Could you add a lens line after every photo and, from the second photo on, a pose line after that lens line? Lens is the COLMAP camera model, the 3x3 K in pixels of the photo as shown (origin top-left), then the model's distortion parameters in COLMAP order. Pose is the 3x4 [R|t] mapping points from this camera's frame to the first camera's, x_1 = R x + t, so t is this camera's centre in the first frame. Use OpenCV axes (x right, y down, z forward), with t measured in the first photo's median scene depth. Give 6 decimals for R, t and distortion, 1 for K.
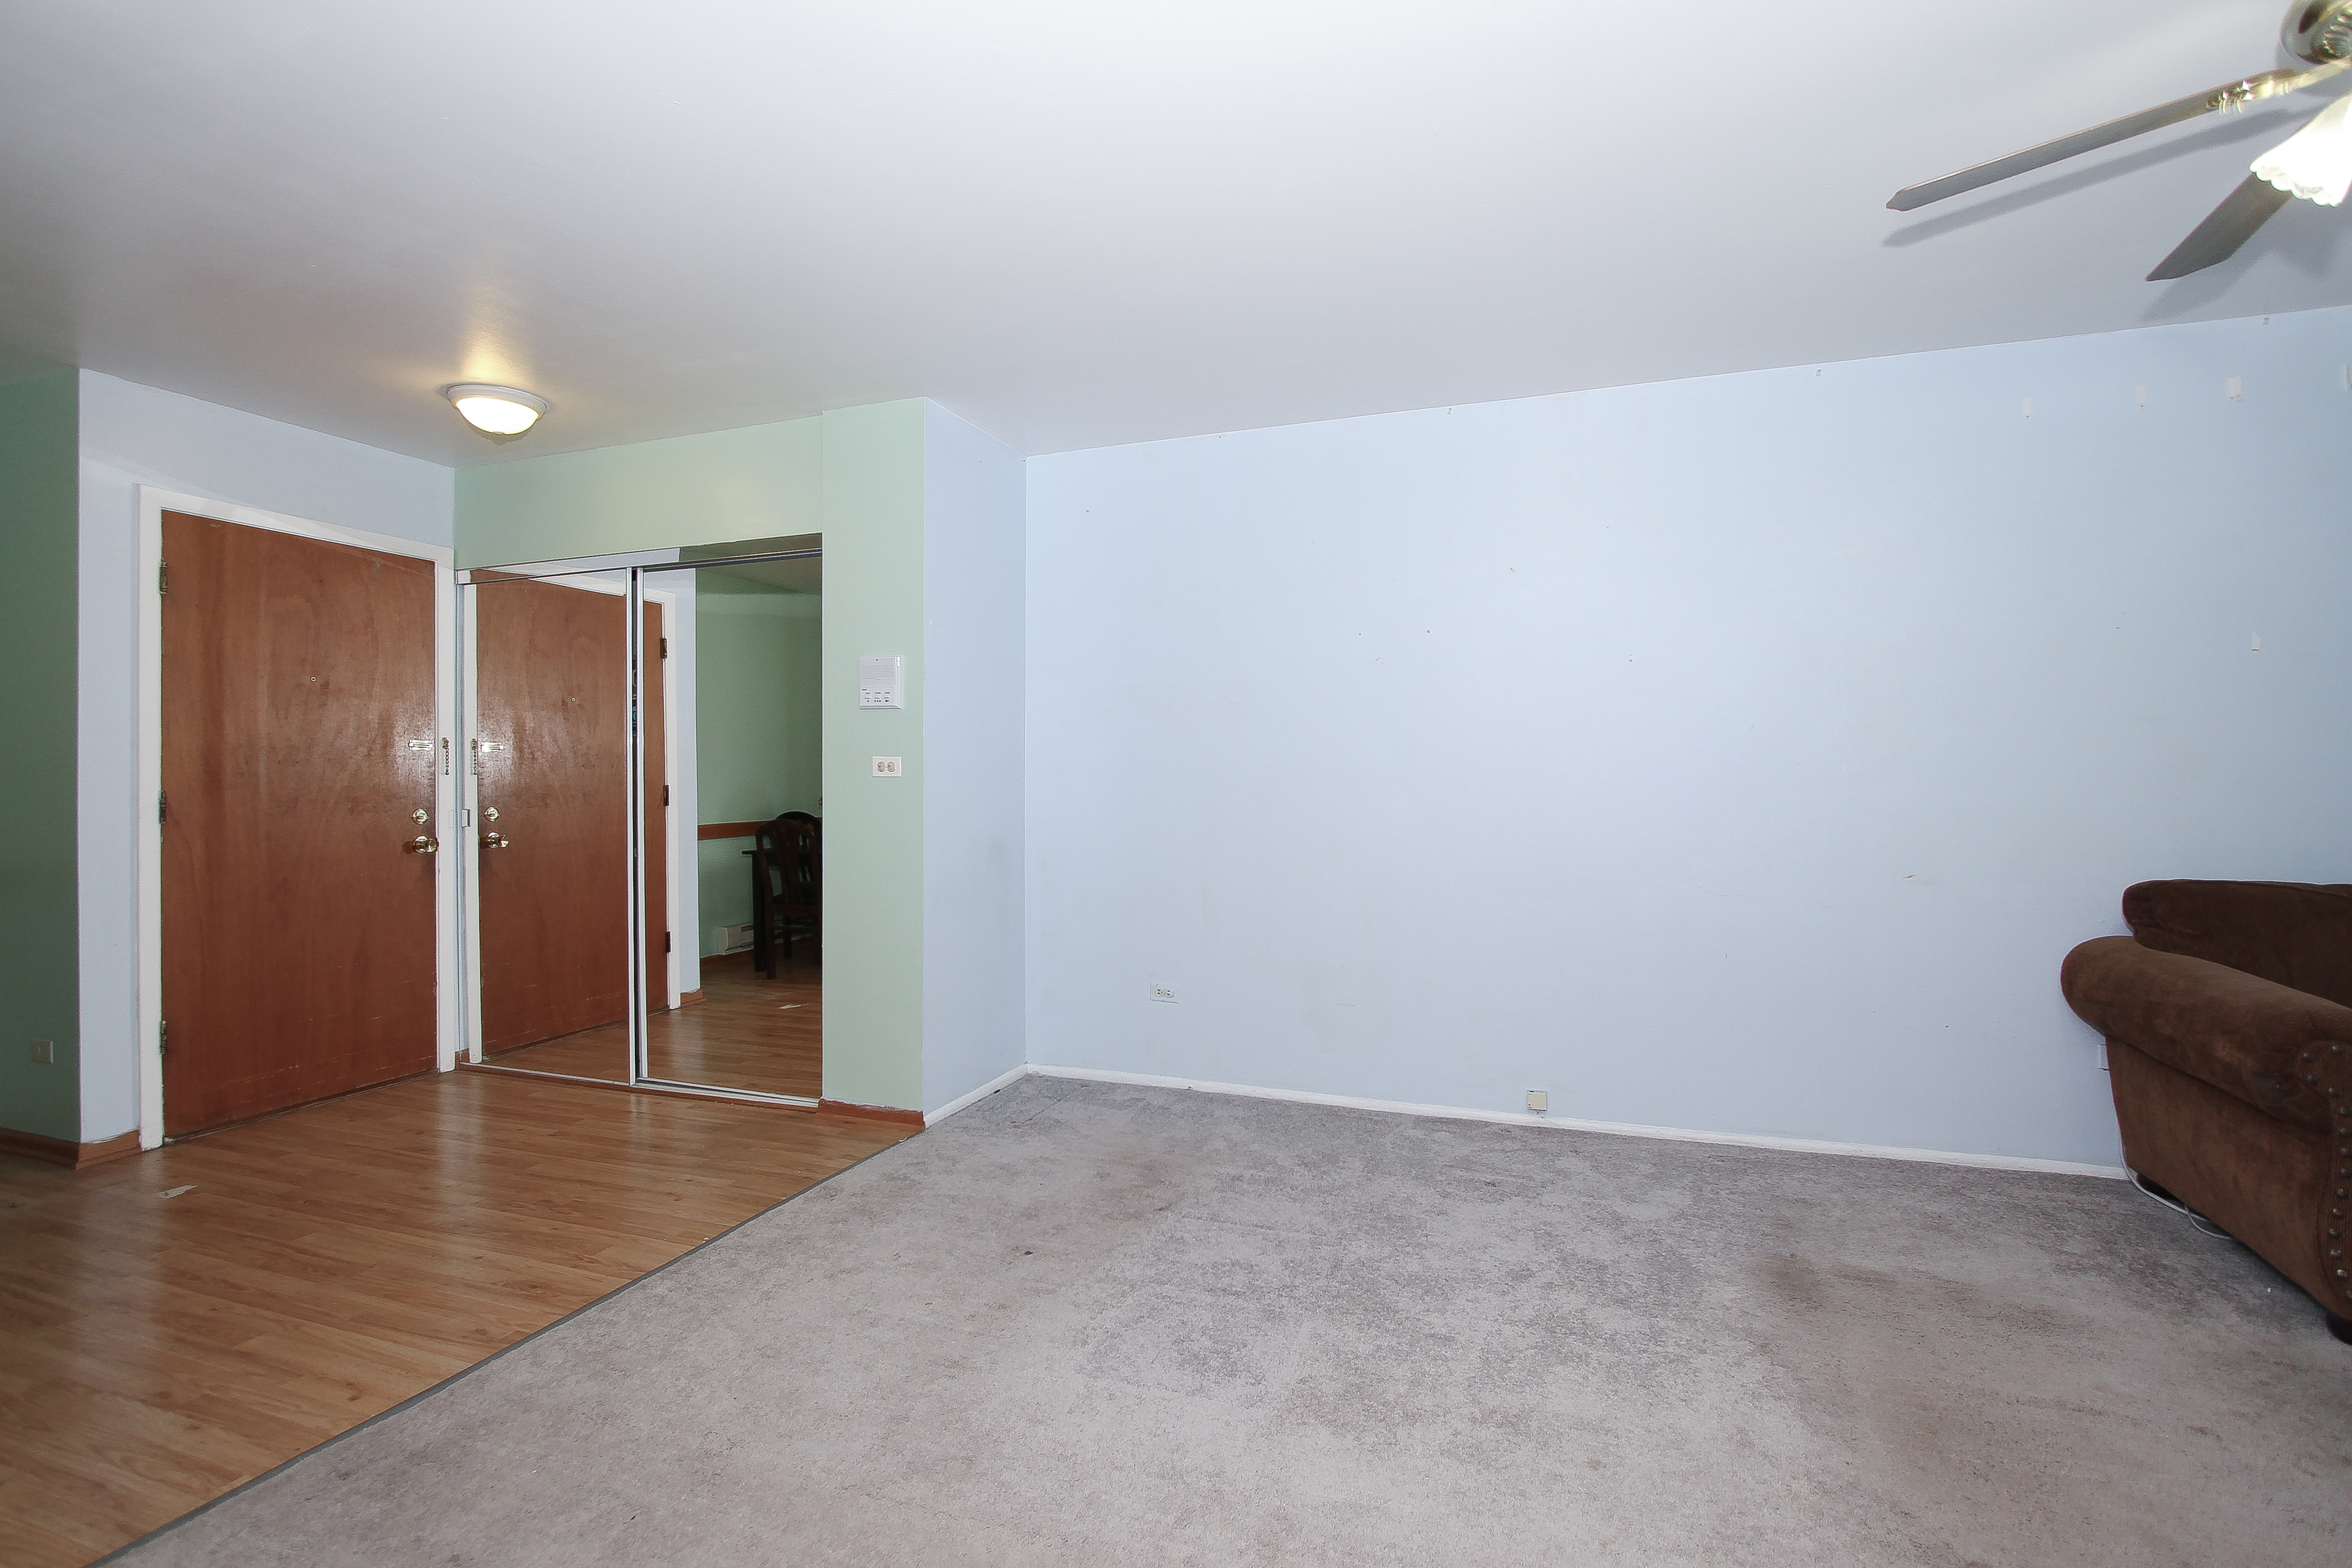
lens RADIAL K [[1116.0, 0, 1159.4], [0, 1116.0, 774.4], [0, 0, 1]] dist [-0.014421, 0.001279]
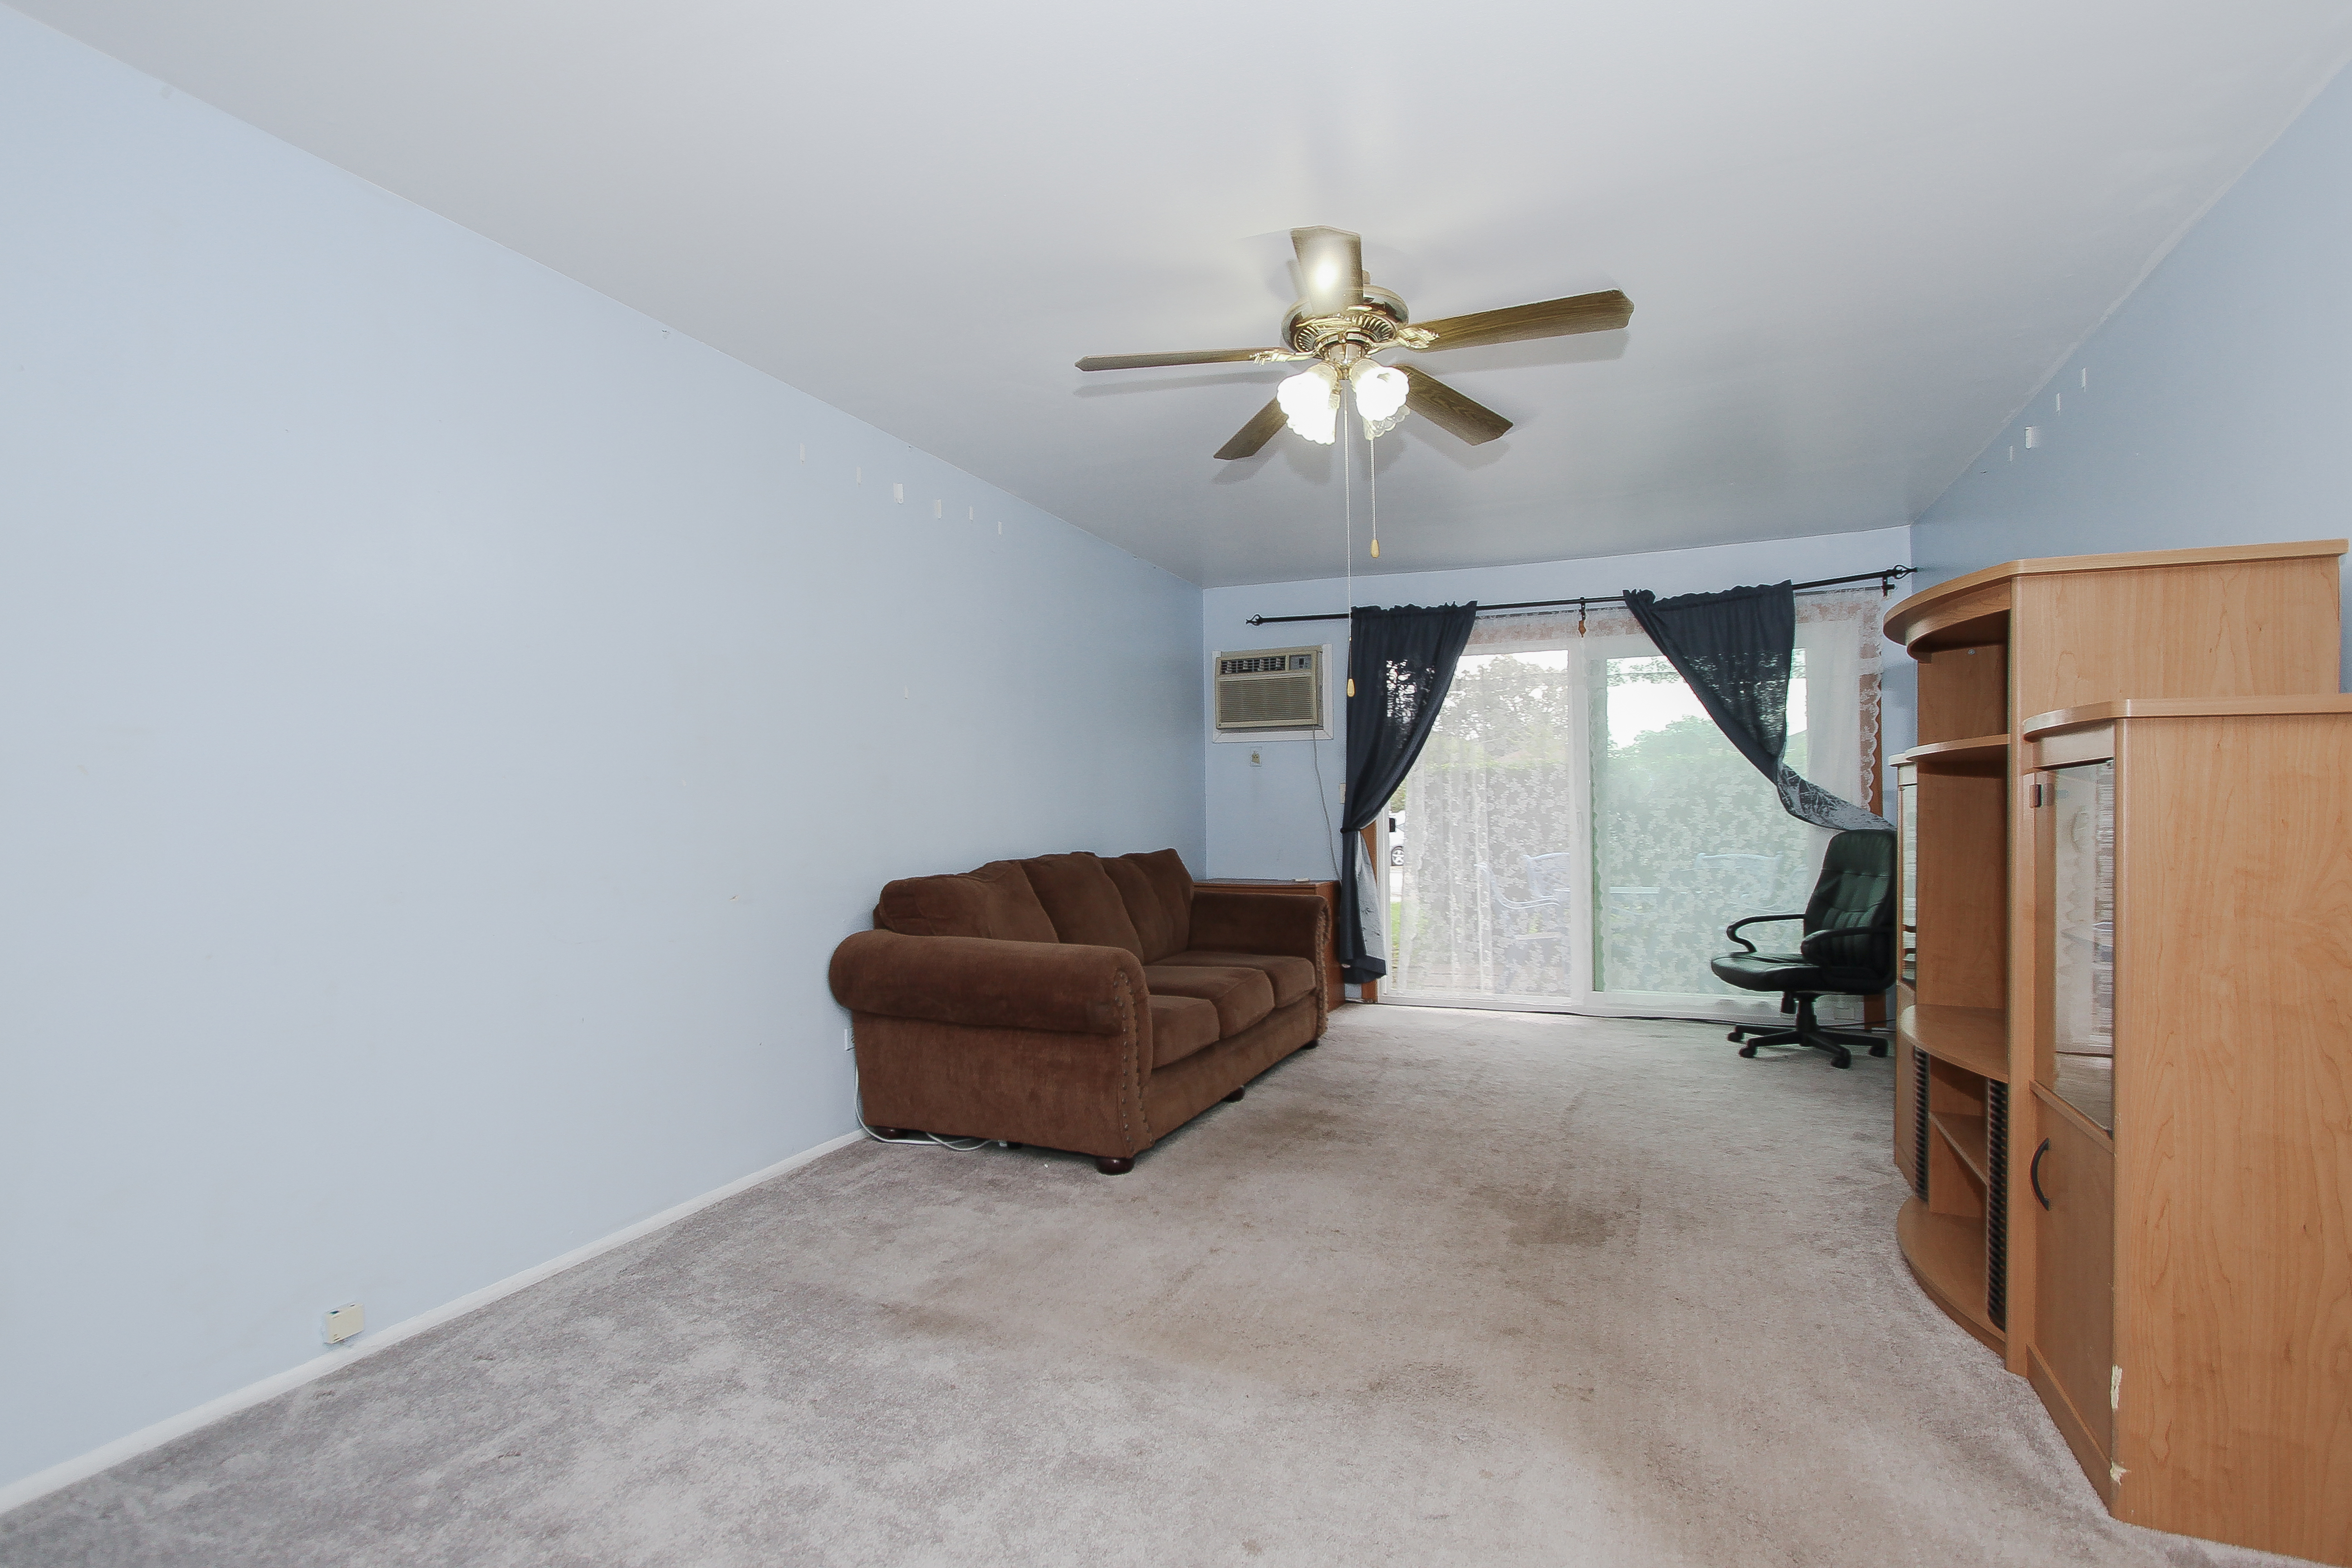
lens RADIAL K [[1116.0, 0, 1215.0], [0, 1116.0, 800.3], [0, 0, 1]] dist [-0.014421, 0.001279]
pose [[-0.000528, 0.010050, 0.999949, -0.256599], [0.001105, 0.999949, -0.010049, 0.015608], [-0.999999, 0.001100, -0.000539, 0.513801]]
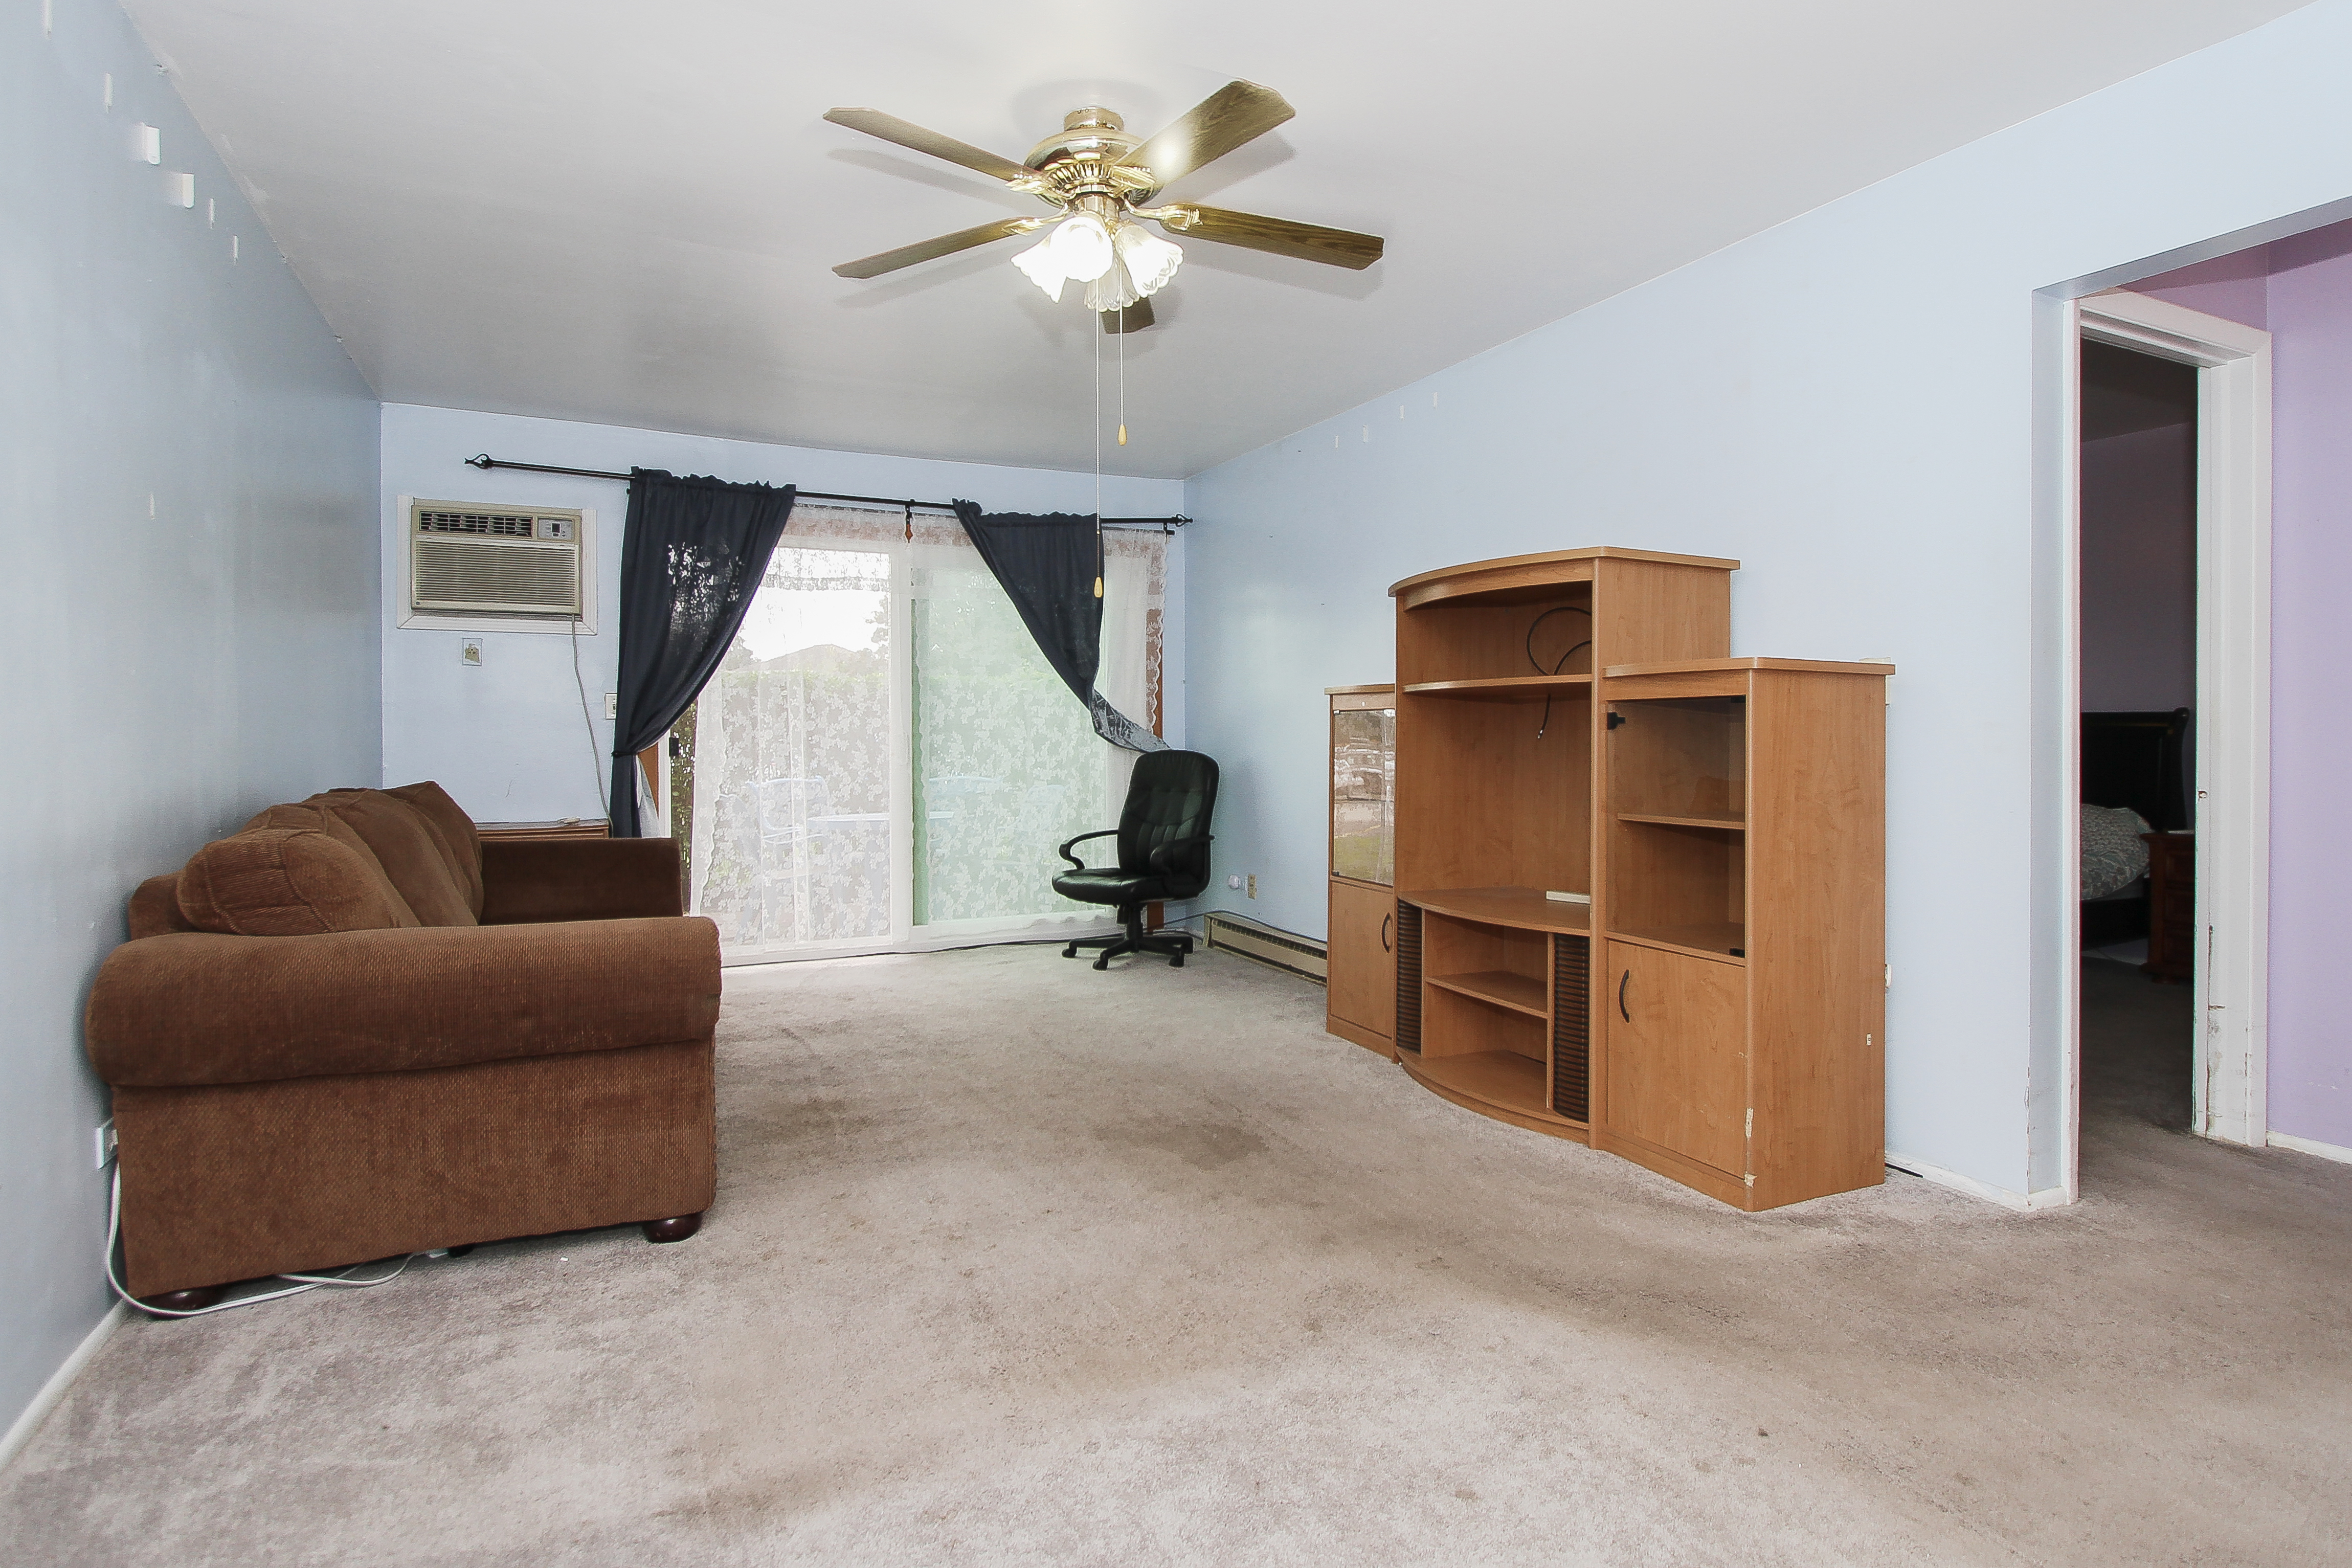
lens RADIAL K [[1224.7, 0, 1222.2], [0, 1224.7, 729.7], [0, 0, 1]] dist [-0.016736, 0.004776]
pose [[-0.753499, 0.000544, 0.657449, -0.044232], [-0.004831, 0.999968, -0.006364, 0.021377], [-0.657432, -0.007971, -0.753472, 0.913941]]
